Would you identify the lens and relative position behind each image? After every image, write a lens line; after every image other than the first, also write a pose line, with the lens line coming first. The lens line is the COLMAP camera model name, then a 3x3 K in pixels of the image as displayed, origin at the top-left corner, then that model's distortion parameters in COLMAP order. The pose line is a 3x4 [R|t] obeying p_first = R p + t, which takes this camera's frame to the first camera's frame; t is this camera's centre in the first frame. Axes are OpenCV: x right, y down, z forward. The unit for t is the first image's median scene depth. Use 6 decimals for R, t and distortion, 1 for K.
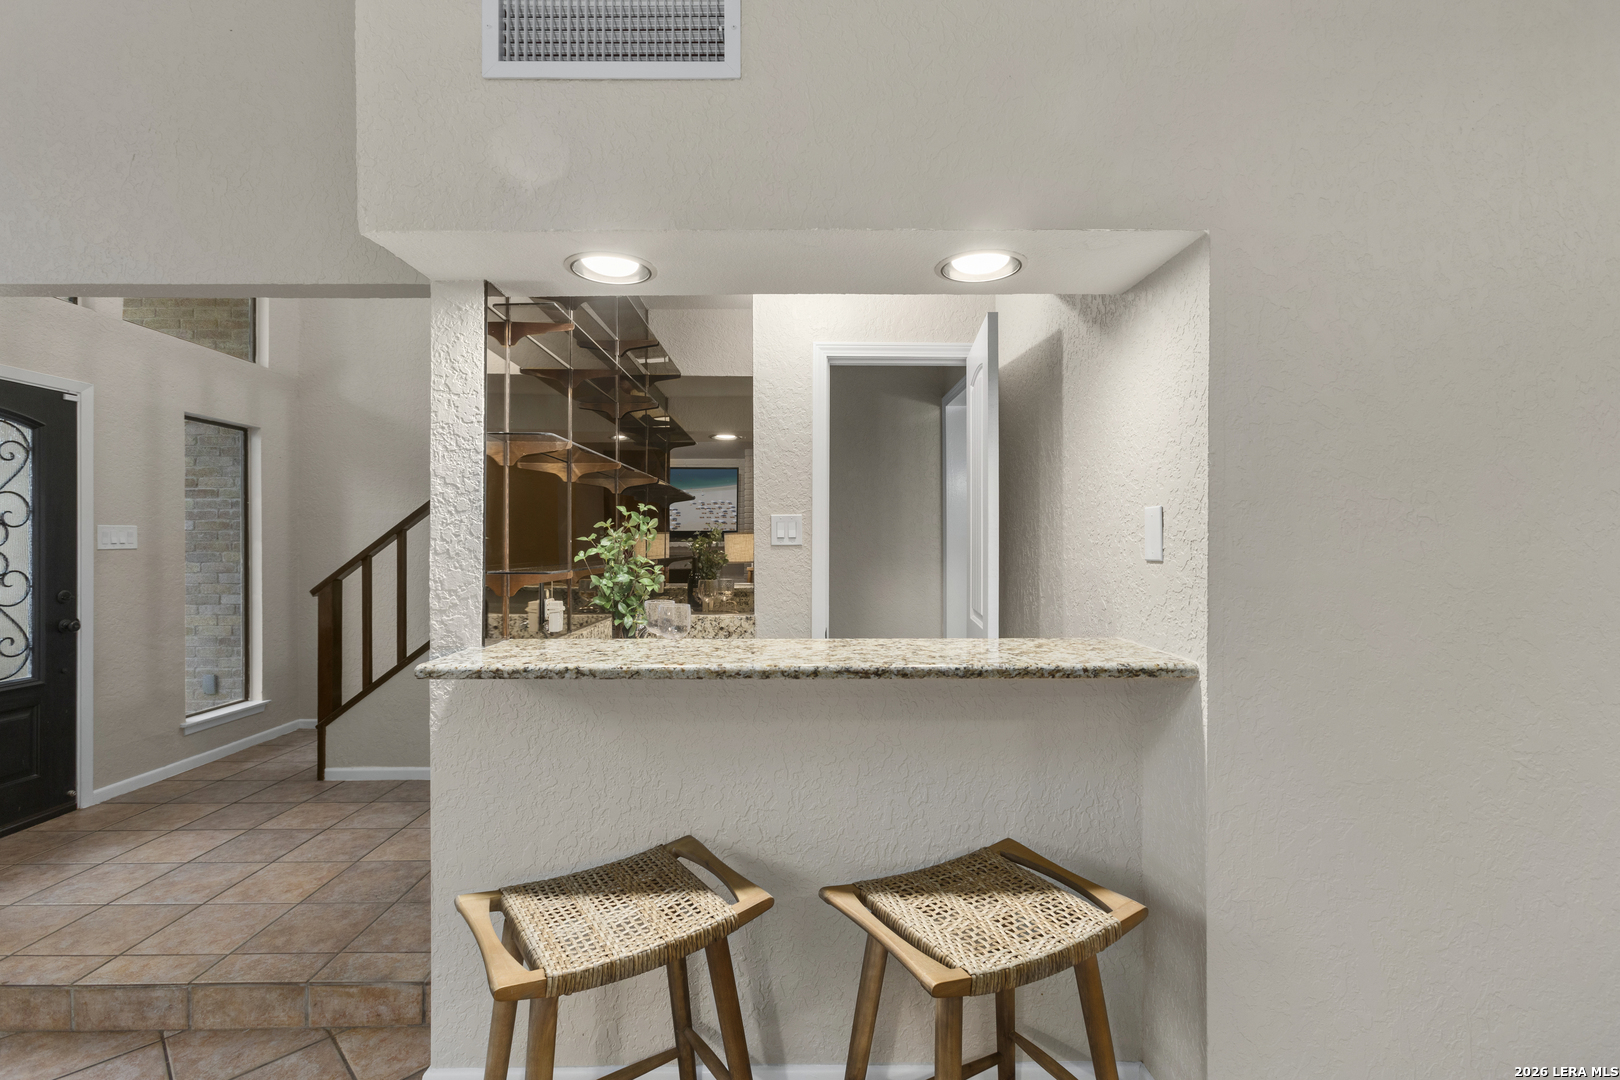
lens RADIAL K [[725.7, 0, 811.7], [0, 725.7, 534.8], [0, 0, 1]] dist [-0.010538, 0.005981]
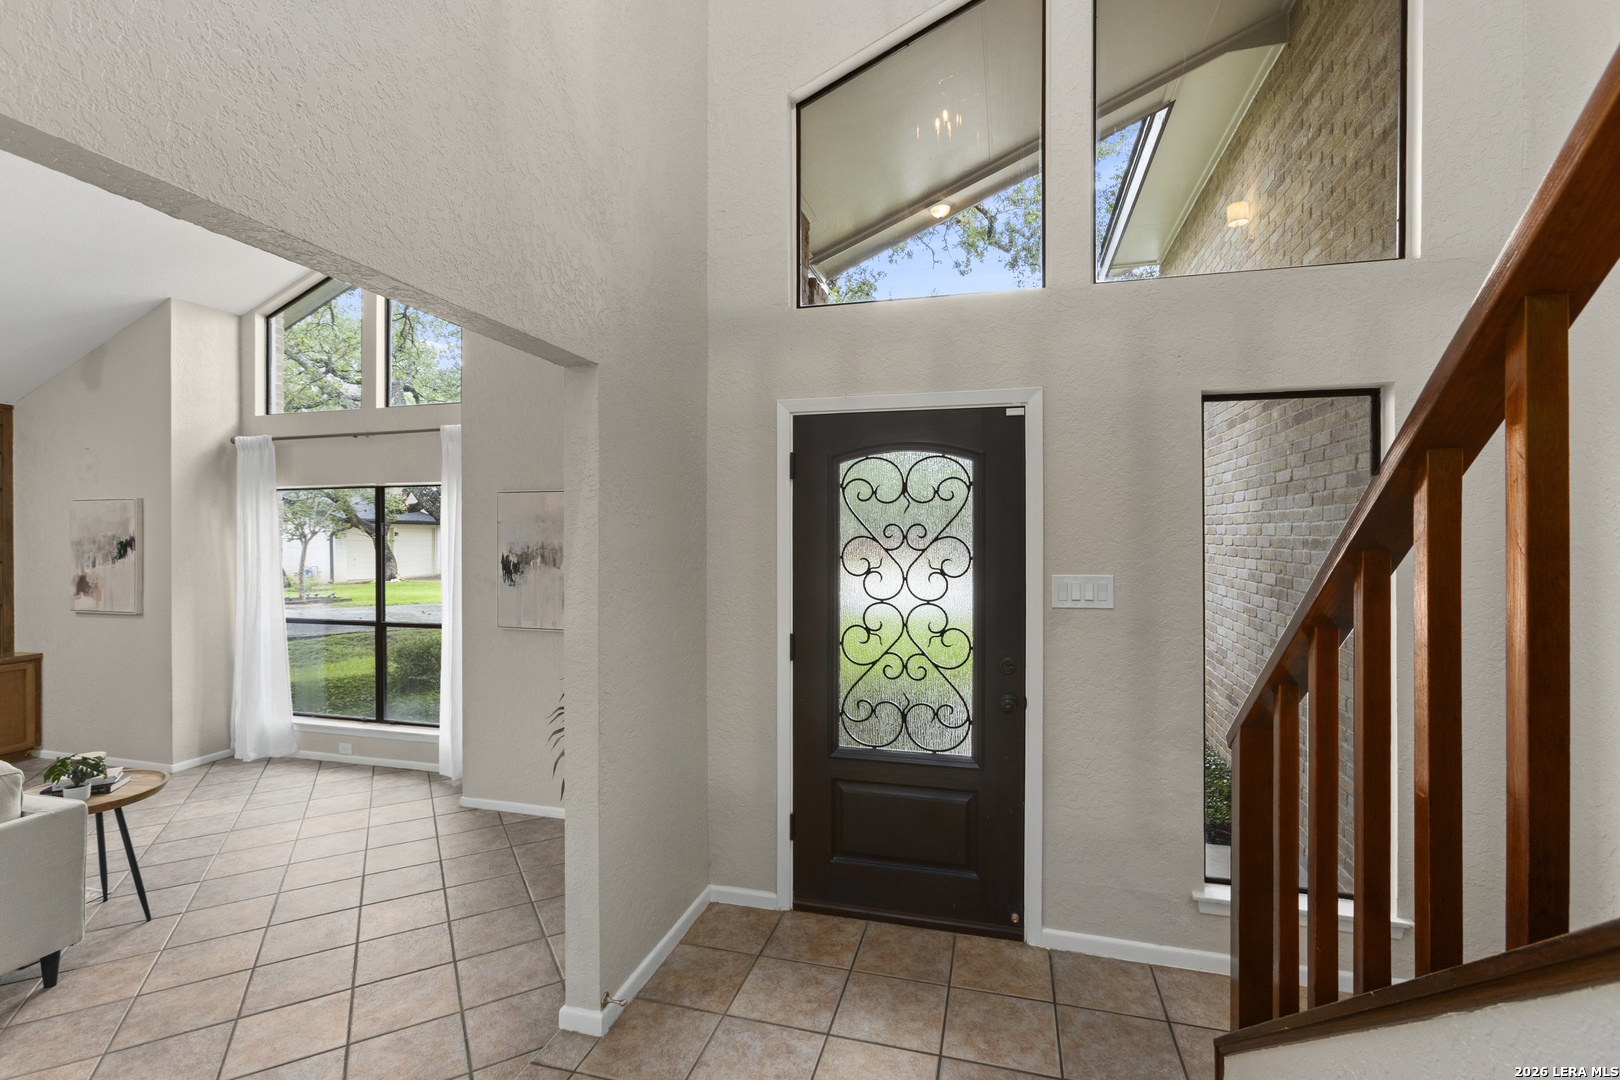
lens RADIAL K [[725.7, 0, 808.8], [0, 725.7, 536.8], [0, 0, 1]] dist [-0.010538, 0.005981]
pose [[-0.276410, 0.005435, -0.961024, -0.245027], [0.008279, 0.999960, 0.003274, -0.068757], [0.961004, -0.007051, -0.276444, 1.165981]]
